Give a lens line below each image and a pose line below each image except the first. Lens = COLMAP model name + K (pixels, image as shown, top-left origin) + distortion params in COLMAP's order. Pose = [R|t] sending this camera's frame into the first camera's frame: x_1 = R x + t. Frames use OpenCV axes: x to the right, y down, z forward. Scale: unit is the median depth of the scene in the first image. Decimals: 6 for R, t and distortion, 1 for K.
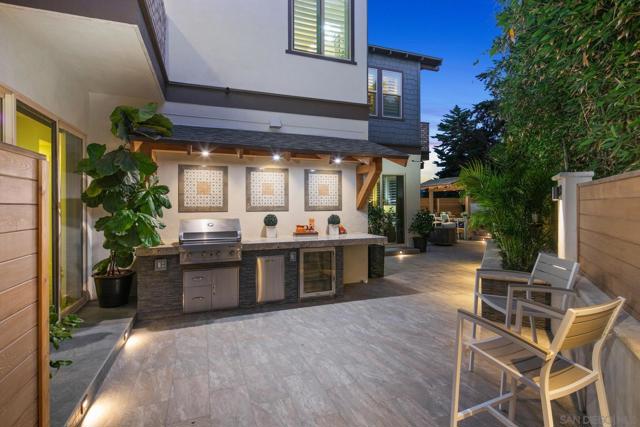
lens RADIAL K [[316.0, 0, 315.7], [0, 316.0, 206.5], [0, 0, 1]] dist [-0.005411, -0.001091]
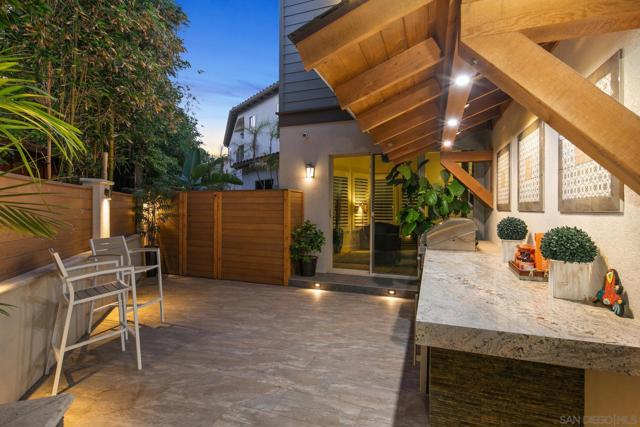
lens RADIAL K [[316.0, 0, 318.1], [0, 316.0, 210.5], [0, 0, 1]] dist [-0.005411, -0.001091]
pose [[-0.656664, 0.011075, -0.754102, 0.671849], [-0.008015, 0.999733, 0.021662, 0.005517], [0.754141, 0.020269, -0.656400, 1.597154]]
